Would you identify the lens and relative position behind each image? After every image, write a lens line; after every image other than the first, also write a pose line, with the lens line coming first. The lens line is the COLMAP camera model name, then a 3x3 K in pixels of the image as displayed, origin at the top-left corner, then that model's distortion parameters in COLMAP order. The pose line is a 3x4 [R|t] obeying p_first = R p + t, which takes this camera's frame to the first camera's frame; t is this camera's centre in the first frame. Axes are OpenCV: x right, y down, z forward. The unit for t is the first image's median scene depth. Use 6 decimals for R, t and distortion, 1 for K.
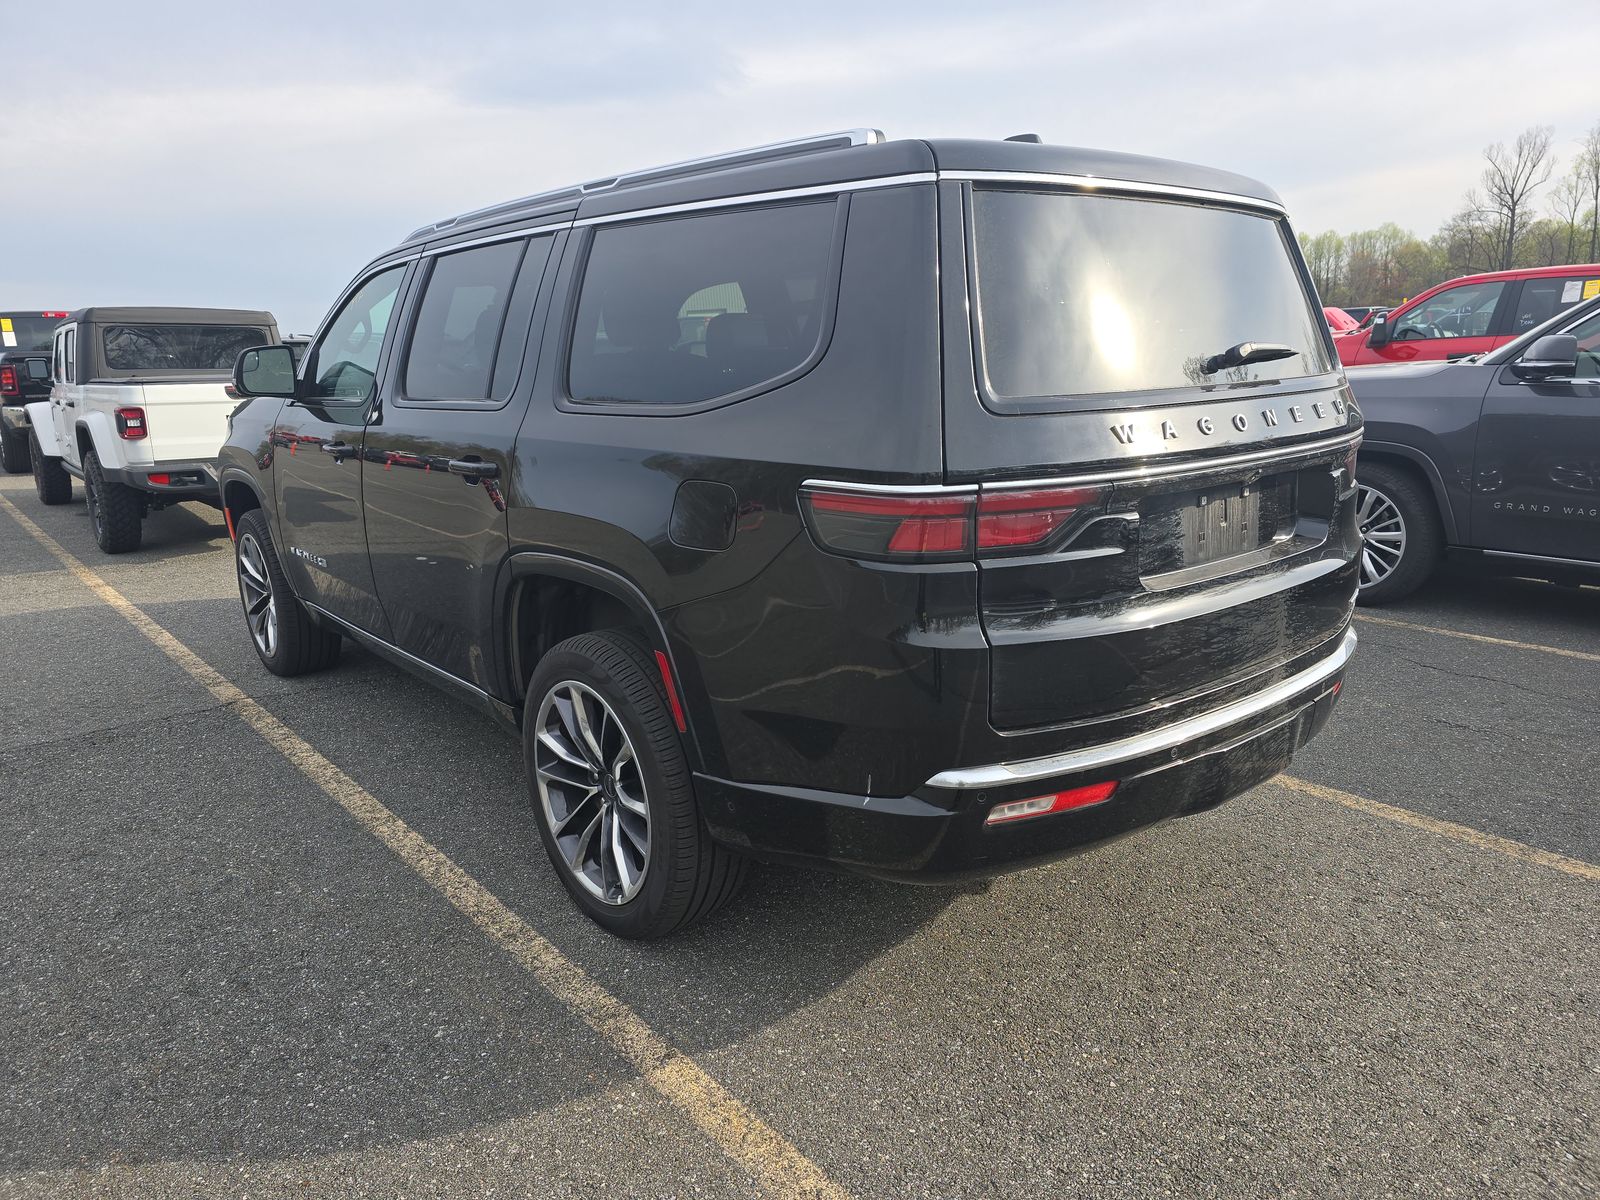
lens RADIAL K [[1103.4, 0, 799.4], [0, 1103.4, 601.9], [0, 0, 1]] dist [0.041448, -0.036327]
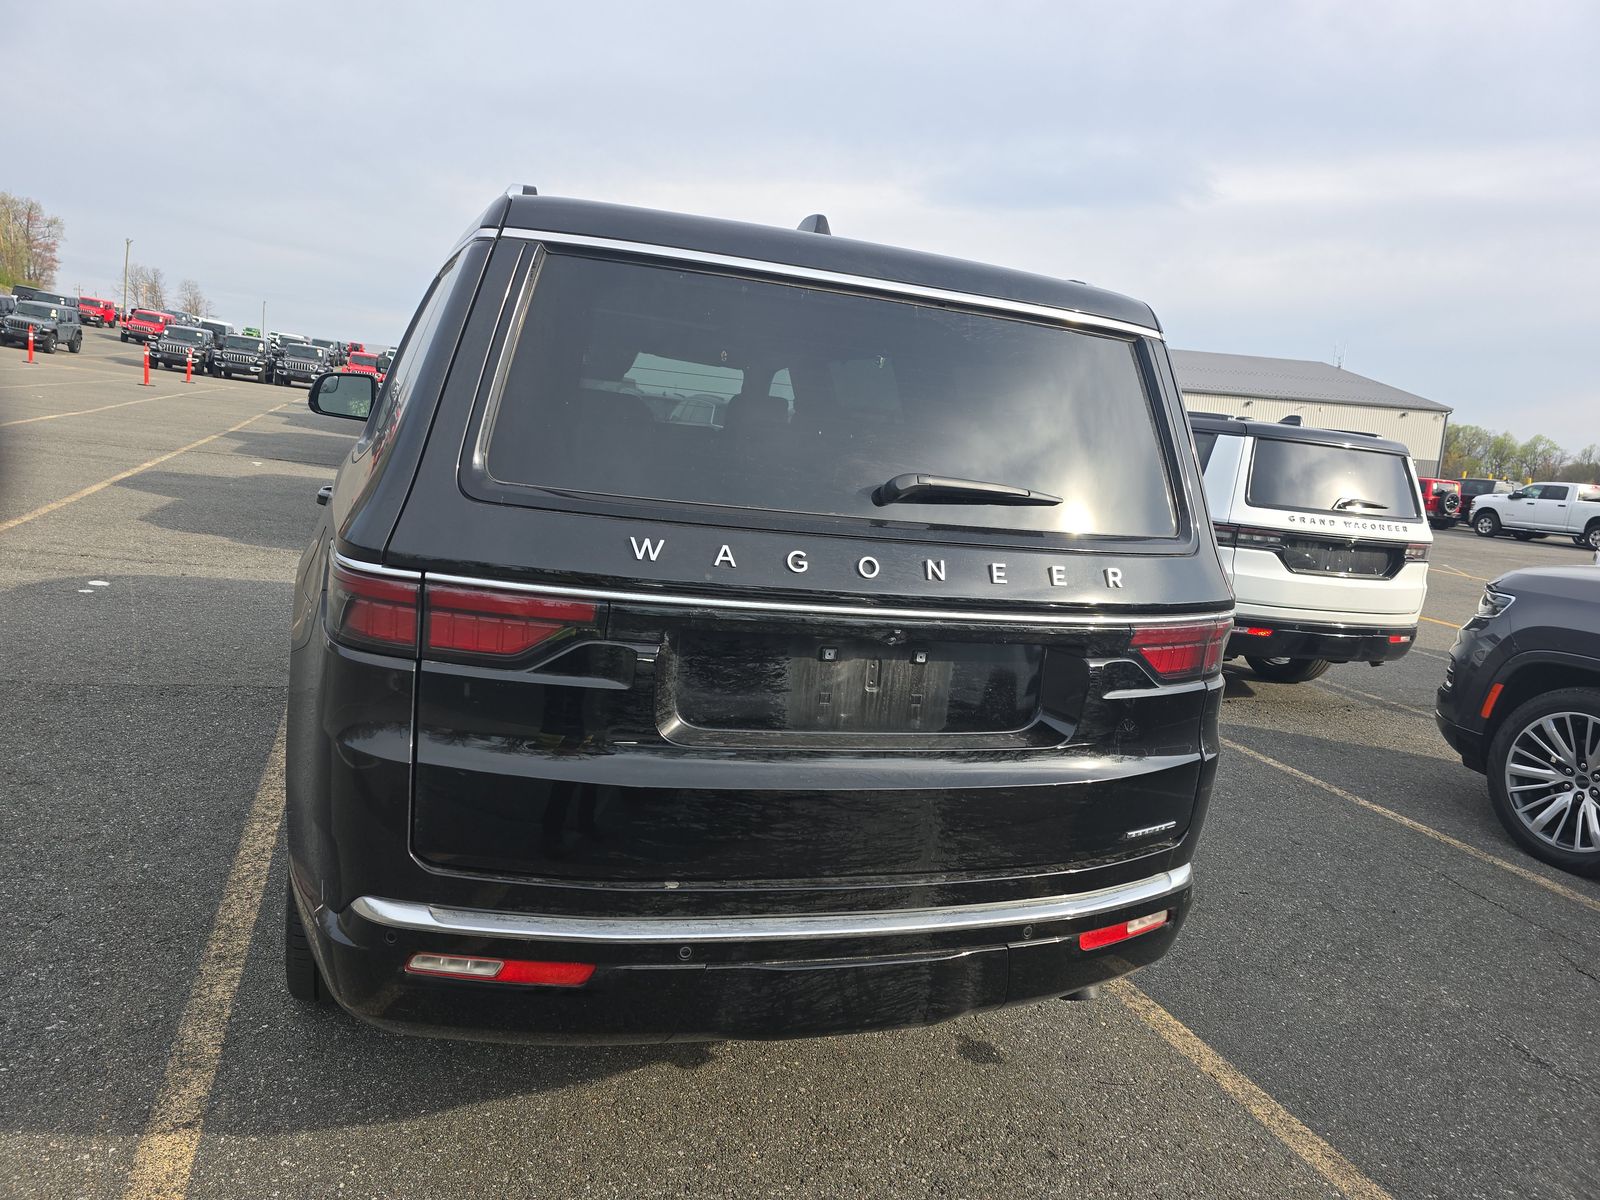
lens RADIAL K [[1103.4, 0, 808.5], [0, 1103.4, 595.3], [0, 0, 1]] dist [0.041448, -0.036327]
pose [[0.925078, 0.177696, -0.335640, 0.622131], [-0.206103, 0.977216, -0.050692, -0.090607], [0.318985, 0.116071, 0.940626, 0.237244]]
